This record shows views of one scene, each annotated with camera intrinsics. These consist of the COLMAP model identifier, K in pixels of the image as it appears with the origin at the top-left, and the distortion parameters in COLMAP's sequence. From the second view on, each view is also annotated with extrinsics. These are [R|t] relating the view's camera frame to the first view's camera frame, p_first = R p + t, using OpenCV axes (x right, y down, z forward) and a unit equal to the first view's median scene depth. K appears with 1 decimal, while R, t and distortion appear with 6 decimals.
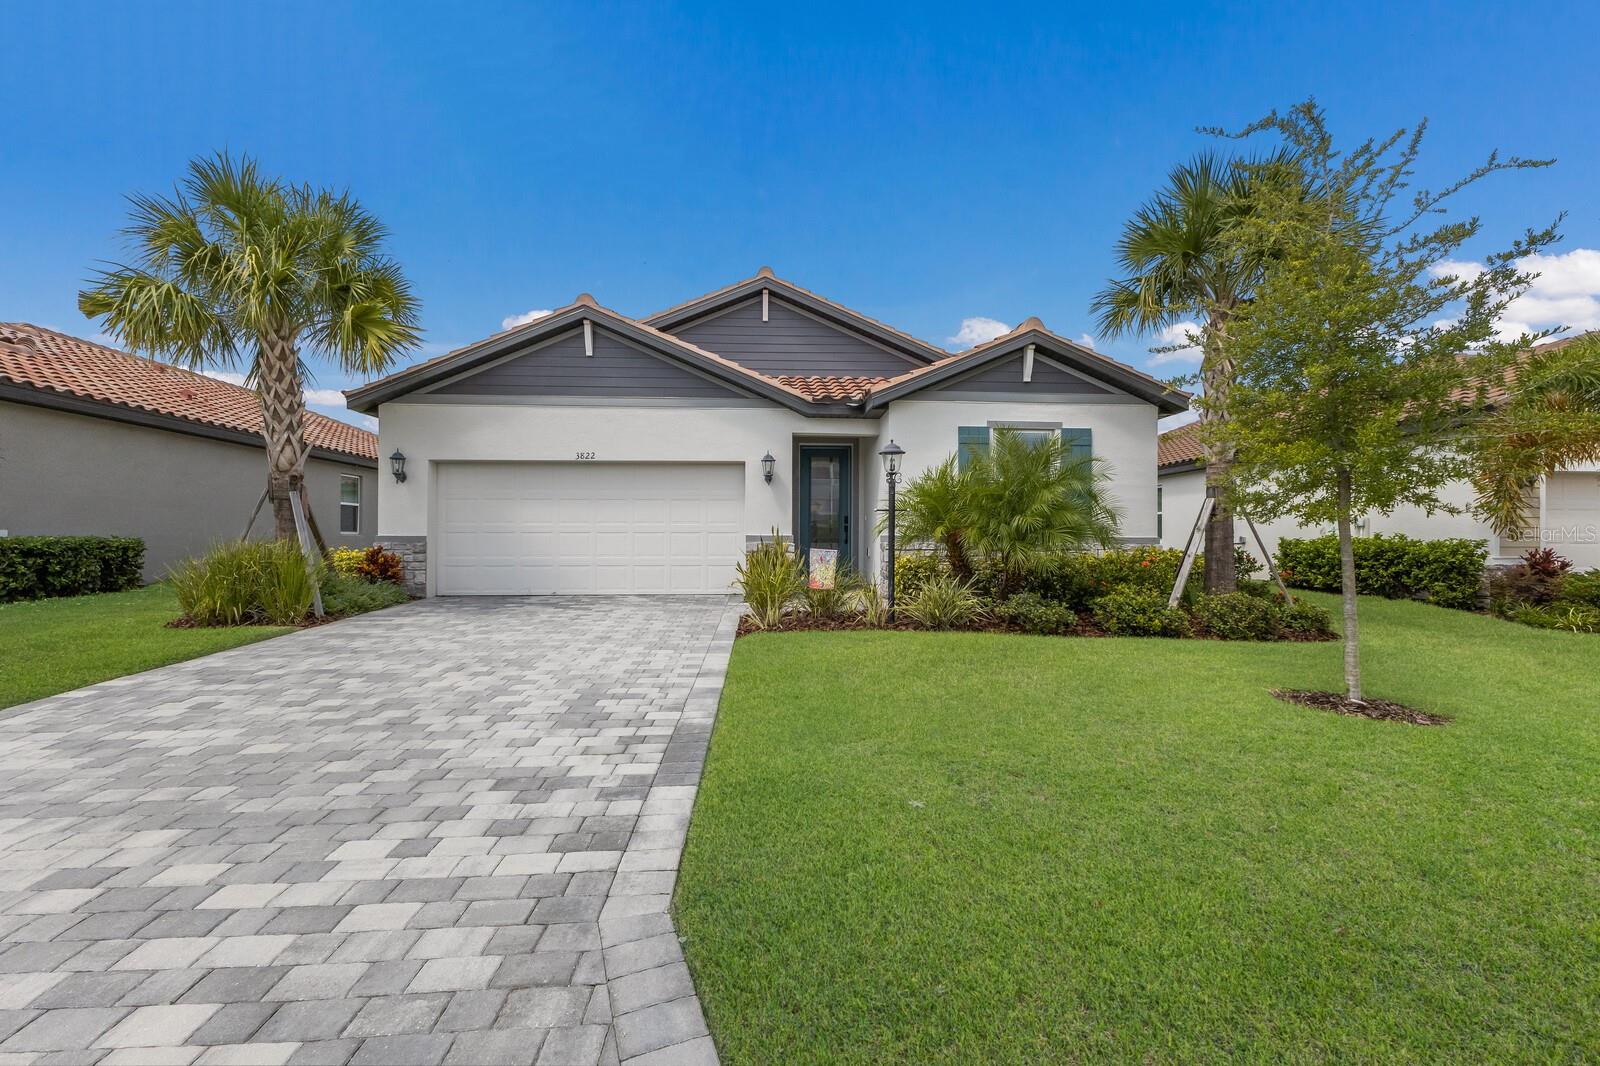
lens RADIAL K [[690.8, 0, 799.0], [0, 690.8, 525.8], [0, 0, 1]] dist [0.016057, 0.000568]
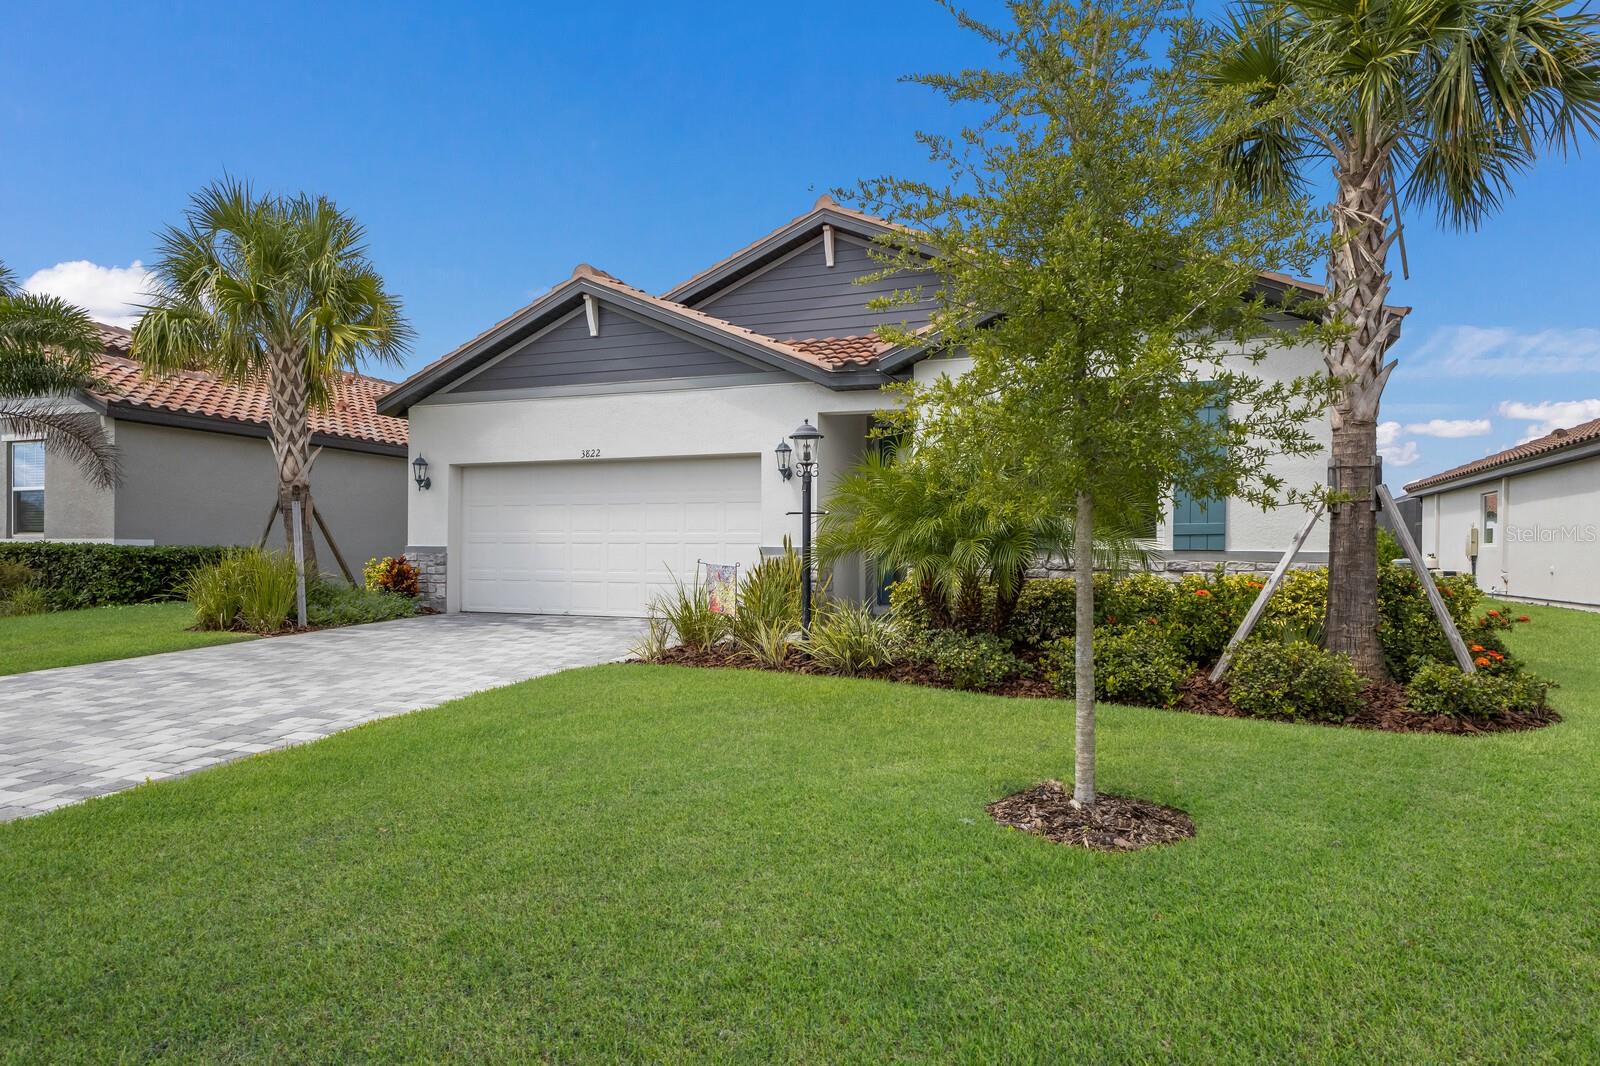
lens RADIAL K [[935.3, 0, 800.7], [0, 935.3, 540.2], [0, 0, 1]] dist [0.023033, 0.000574]
pose [[0.910861, -0.000233, -0.412714, 0.418015], [0.001931, 0.999991, 0.003697, 0.002575], [0.412710, -0.004165, 0.910853, 0.051416]]
